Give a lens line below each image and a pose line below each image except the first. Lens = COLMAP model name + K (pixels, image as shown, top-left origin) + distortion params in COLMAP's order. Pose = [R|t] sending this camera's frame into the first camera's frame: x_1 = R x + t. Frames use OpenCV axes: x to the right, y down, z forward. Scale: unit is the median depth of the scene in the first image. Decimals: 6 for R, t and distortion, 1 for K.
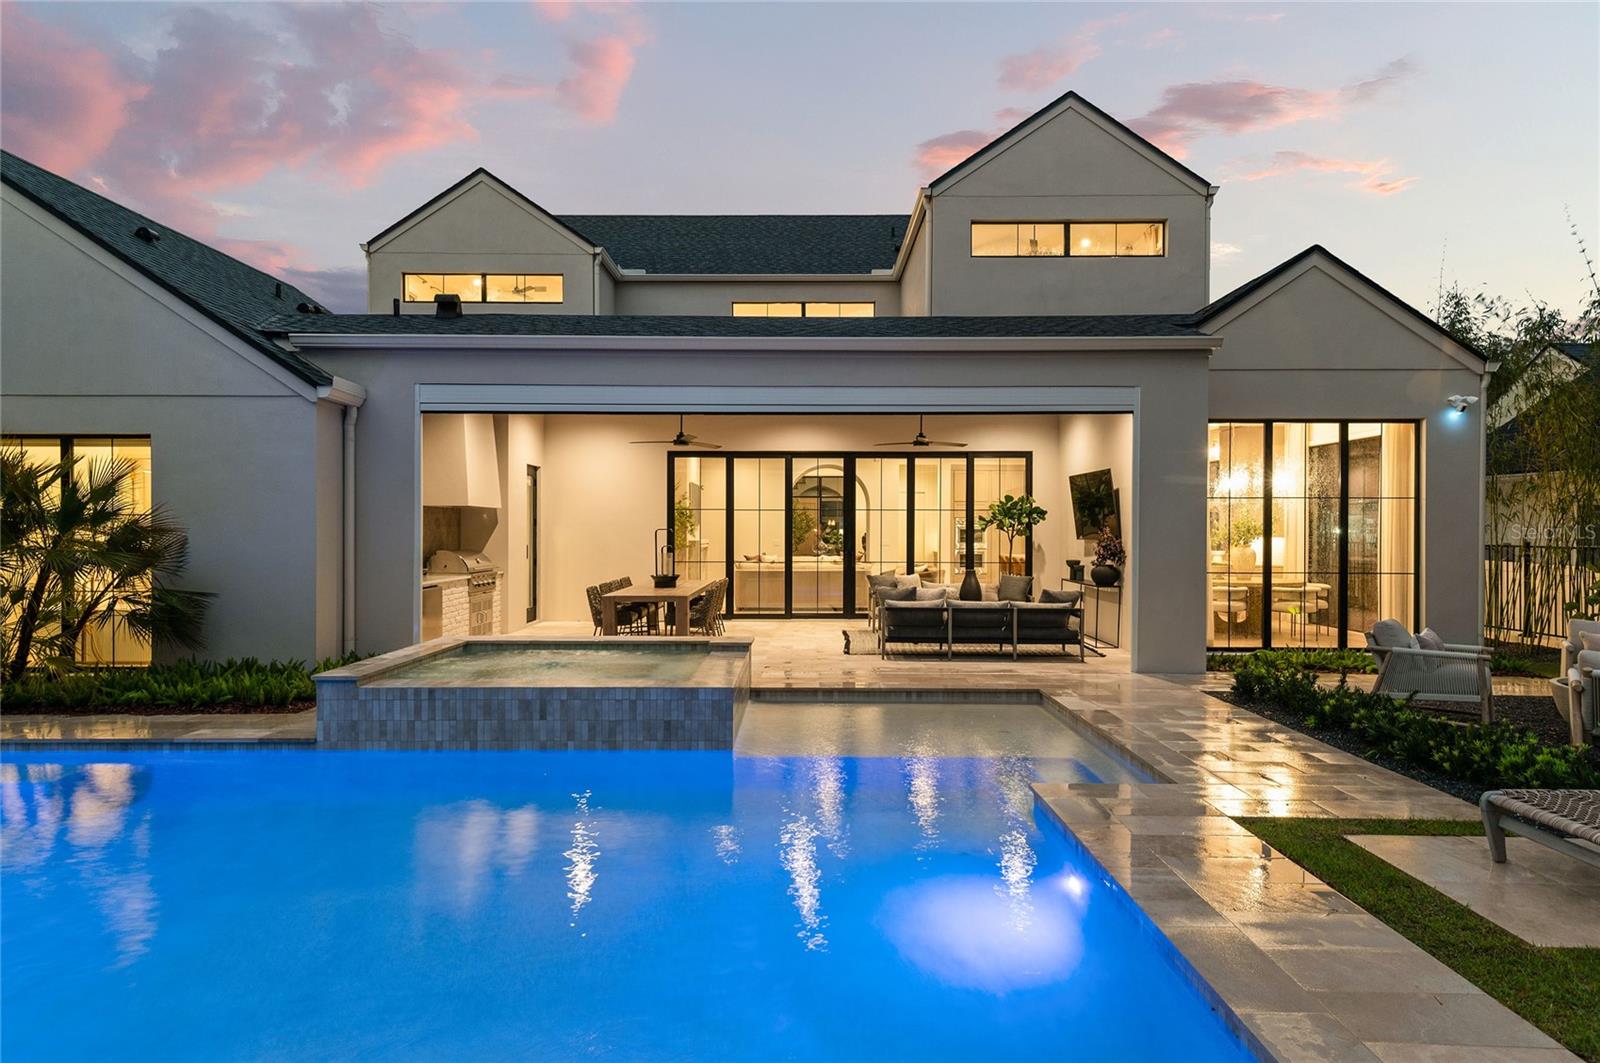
lens RADIAL K [[889.8, 0, 800.0], [0, 889.8, 531.5], [0, 0, 1]] dist [0.018610, -0.000162]
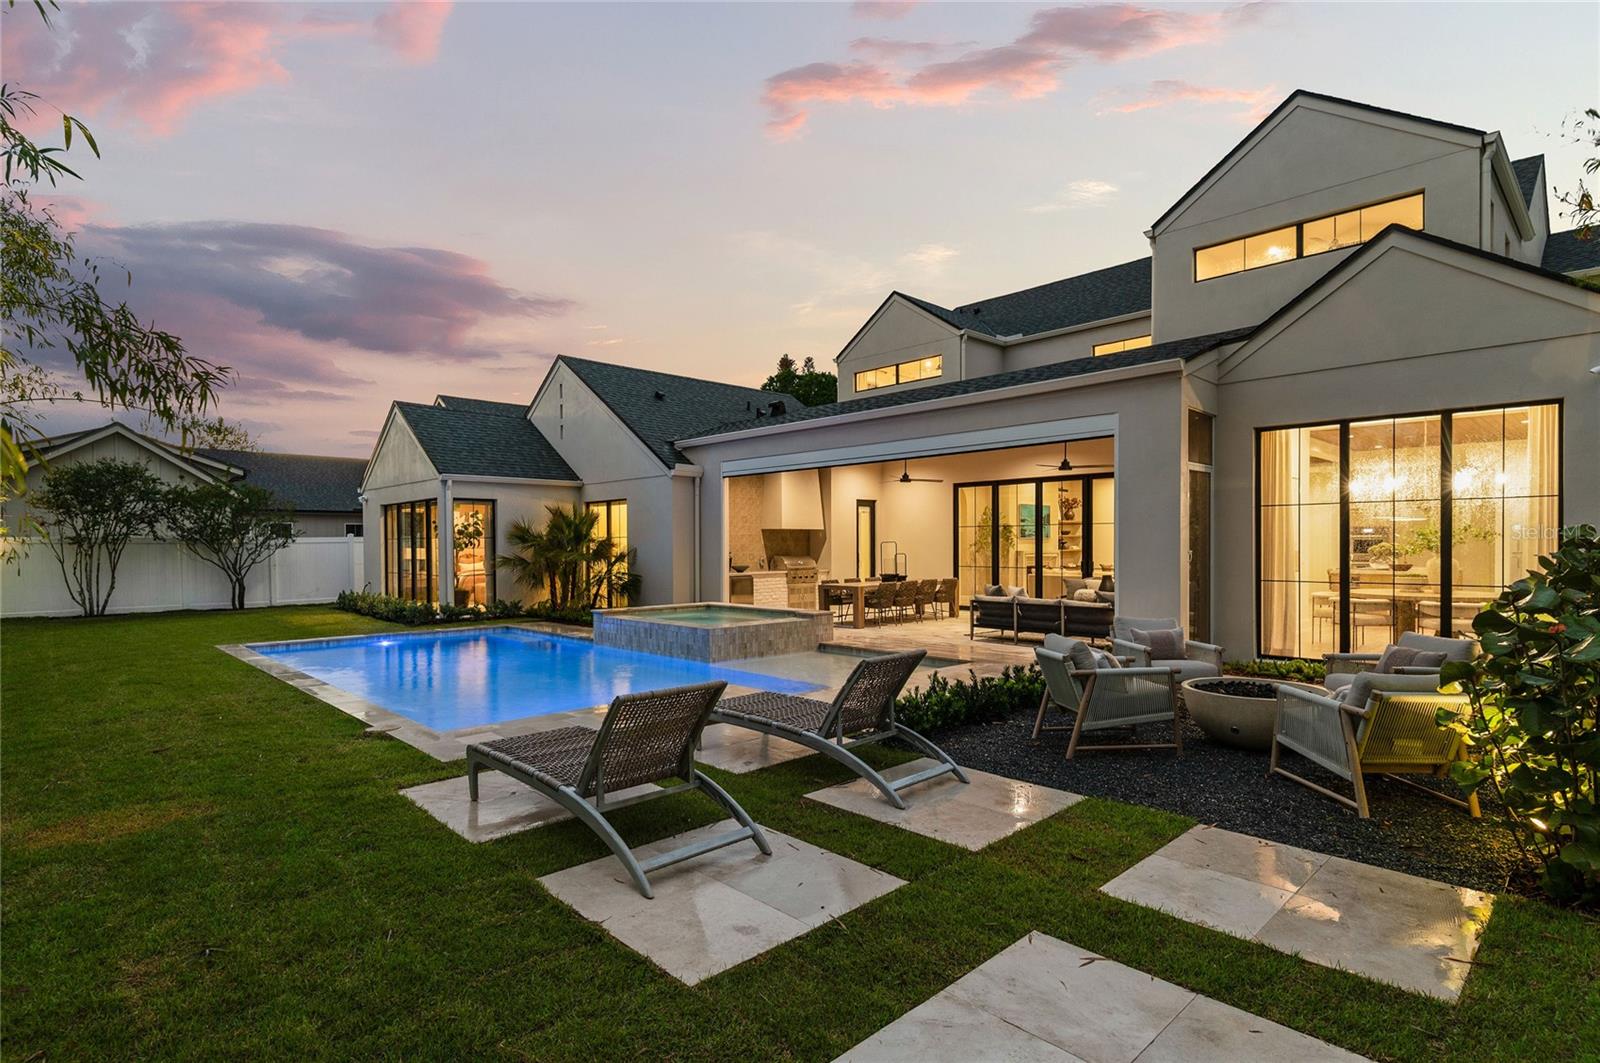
lens RADIAL K [[791.8, 0, 799.3], [0, 791.8, 538.5], [0, 0, 1]] dist [0.015149, -0.000385]
pose [[0.699984, -0.011124, -0.714072, 0.637656], [0.005788, 0.999934, -0.009903, 0.004253], [0.714135, 0.002799, 0.700002, 0.000644]]
